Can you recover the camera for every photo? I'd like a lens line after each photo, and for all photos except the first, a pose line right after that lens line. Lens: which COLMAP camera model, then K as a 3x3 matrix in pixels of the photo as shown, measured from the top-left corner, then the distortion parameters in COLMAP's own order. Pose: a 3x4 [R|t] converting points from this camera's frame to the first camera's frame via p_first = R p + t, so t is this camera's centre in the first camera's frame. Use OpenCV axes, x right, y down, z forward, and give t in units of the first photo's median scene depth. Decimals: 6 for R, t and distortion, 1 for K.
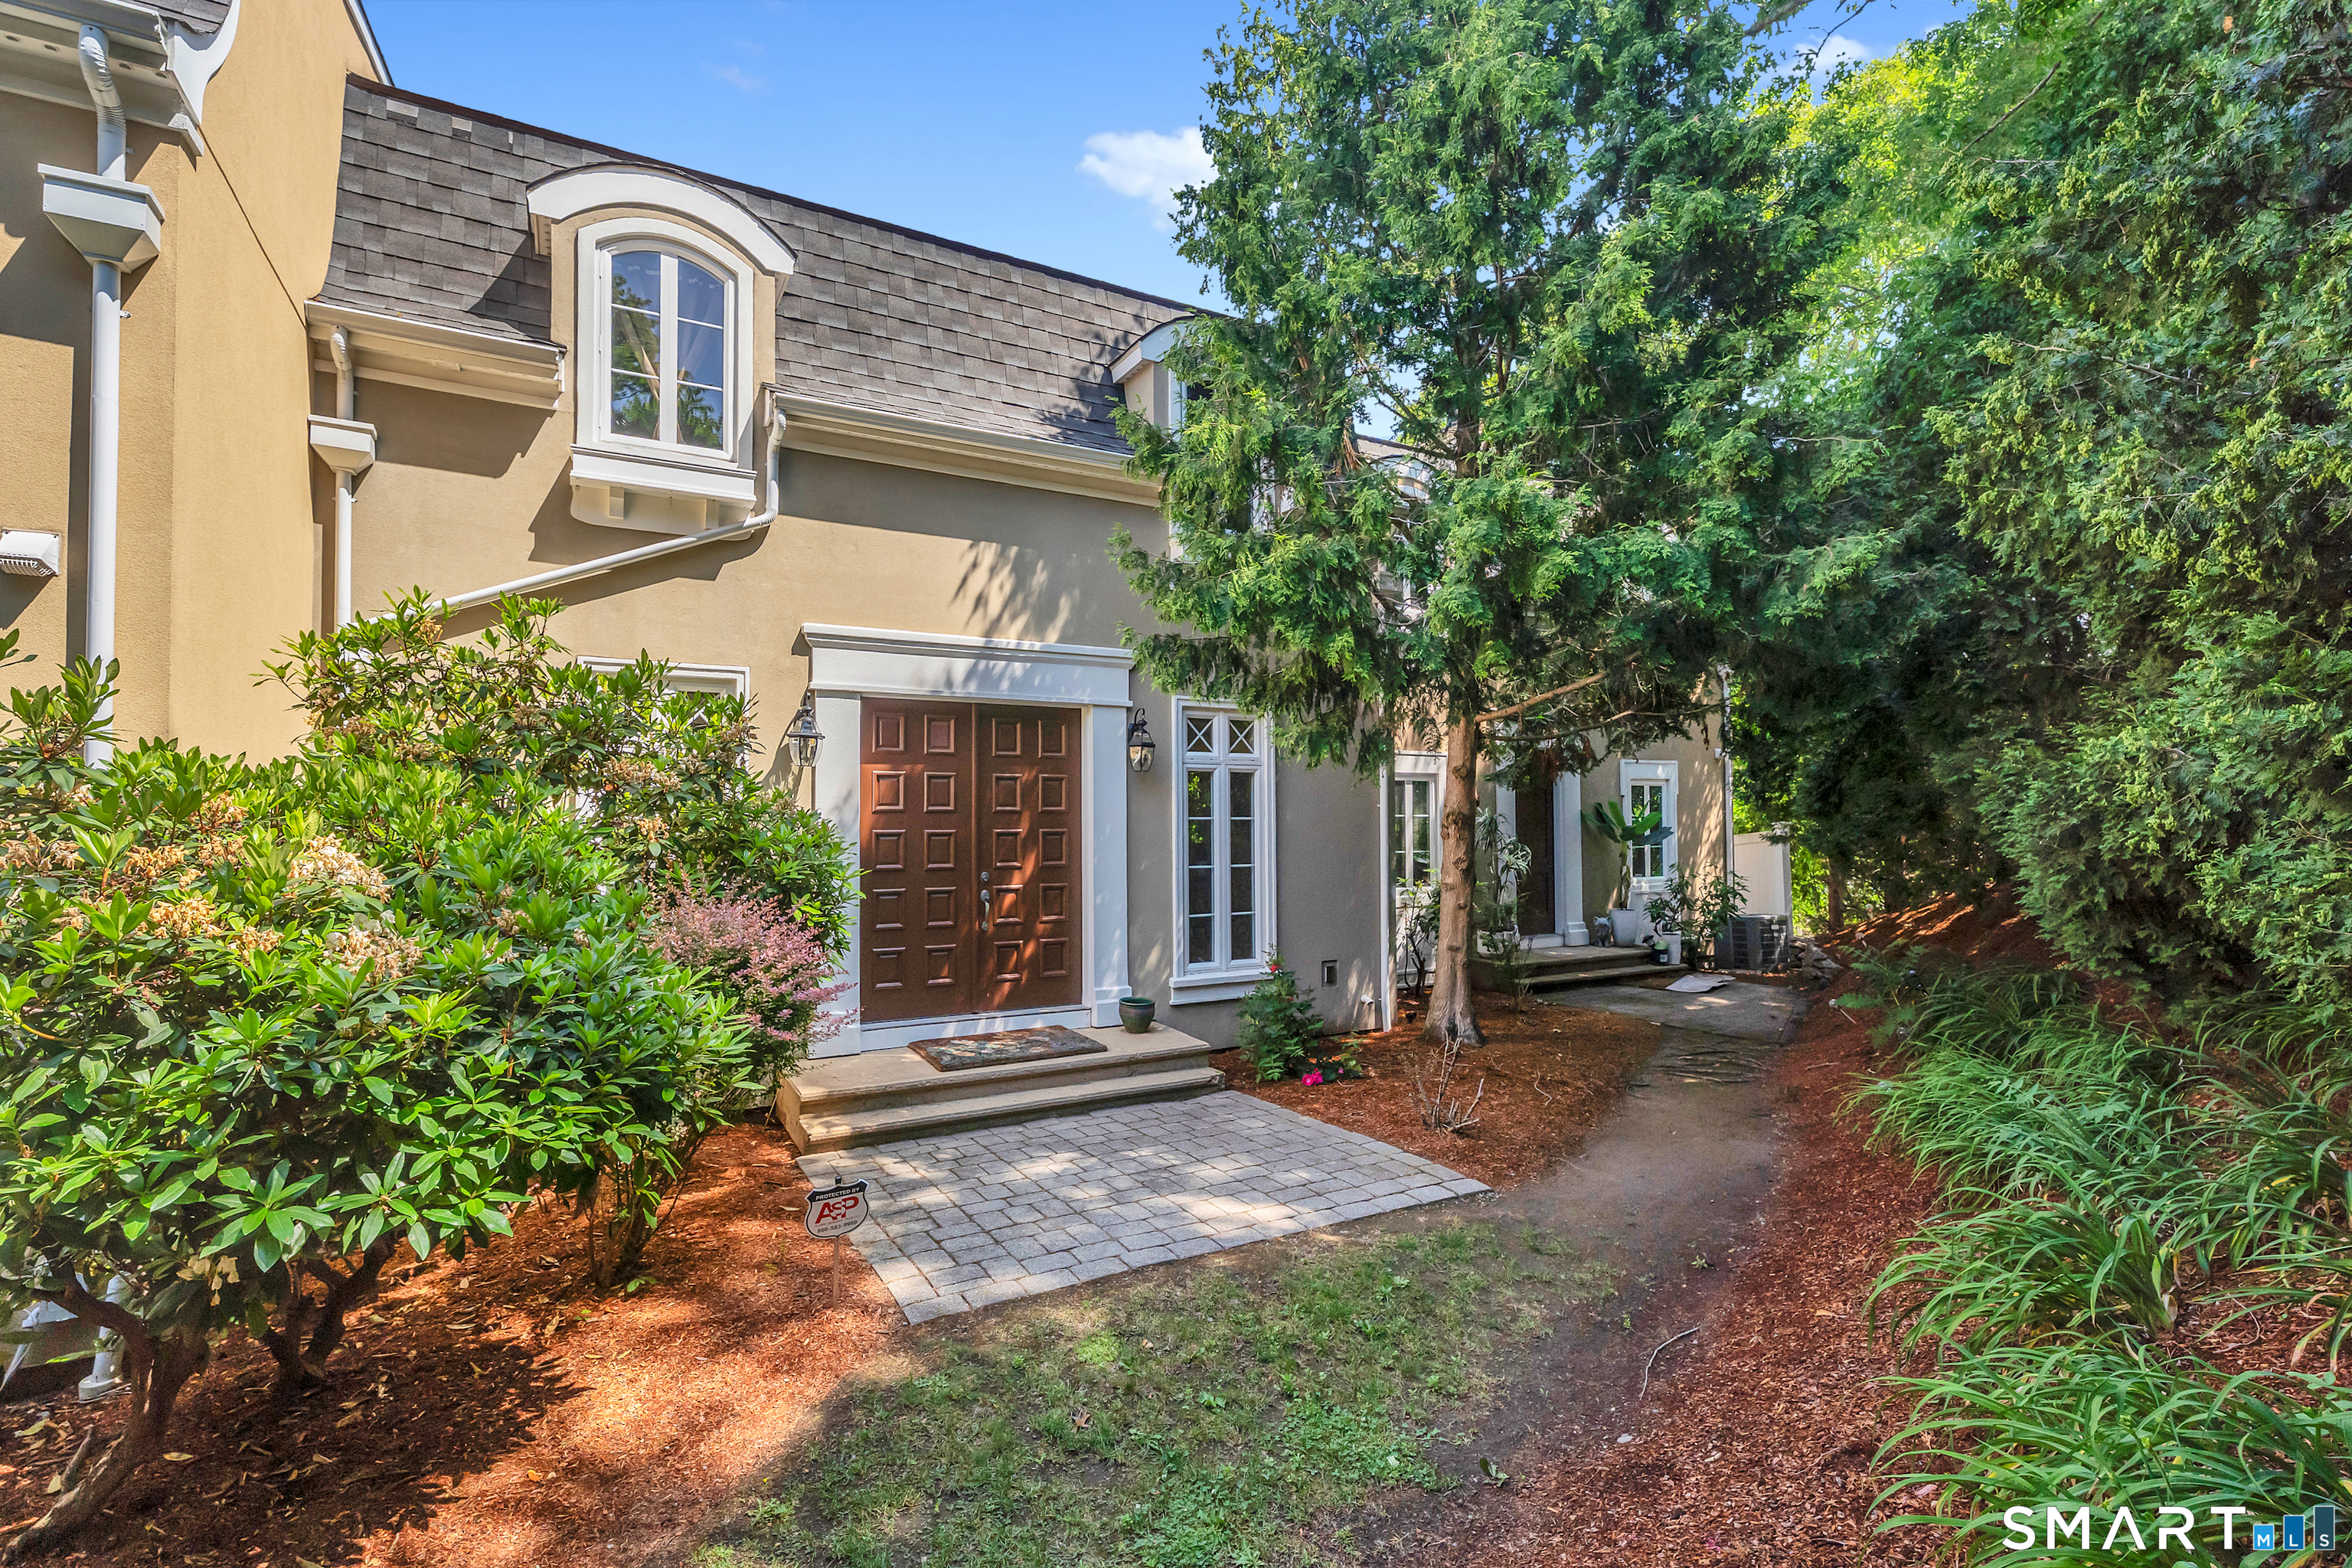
lens RADIAL K [[1086.6, 0, 1176.0], [0, 1086.6, 784.0], [0, 0, 1]] dist [0.001273, 0.000177]
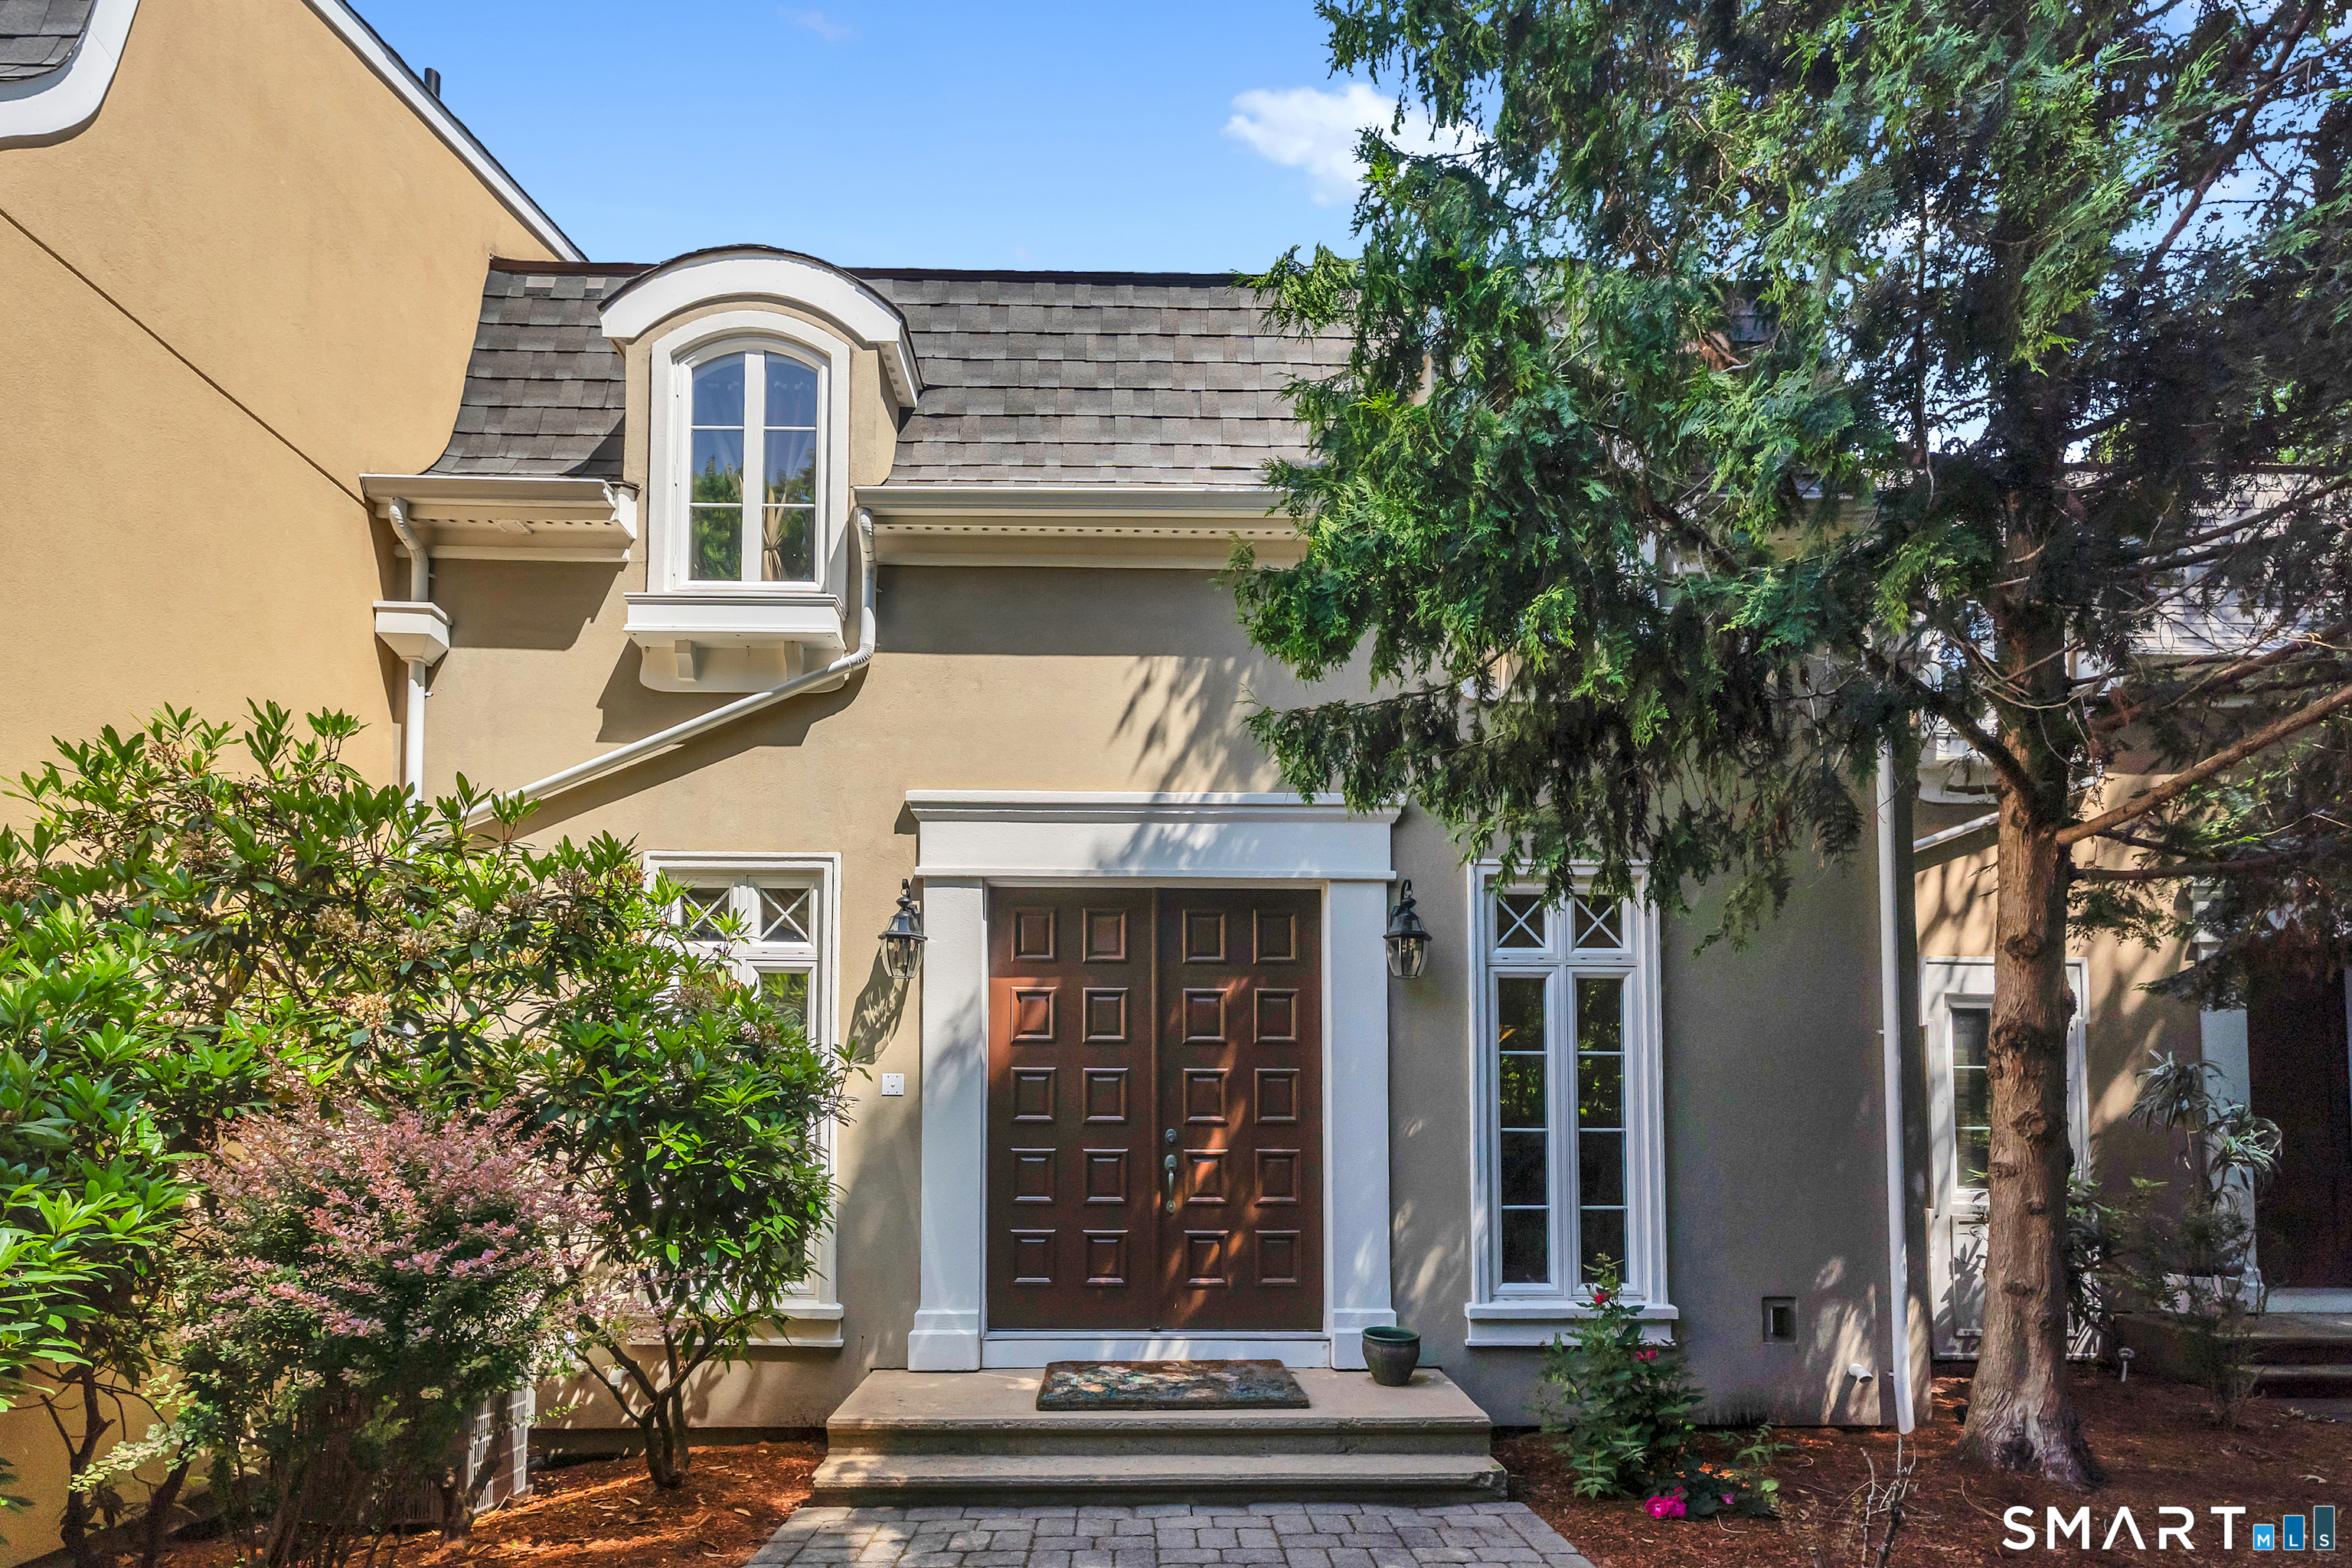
lens RADIAL K [[1144.5, 0, 1177.7], [0, 1144.5, 1070.4], [0, 0, 1]] dist [0.001664, -0.000052]
pose [[0.878119, -0.016925, -0.478143, 0.189517], [0.010449, 0.999814, -0.016200, 0.058340], [0.478329, 0.009230, 0.878132, 0.373689]]
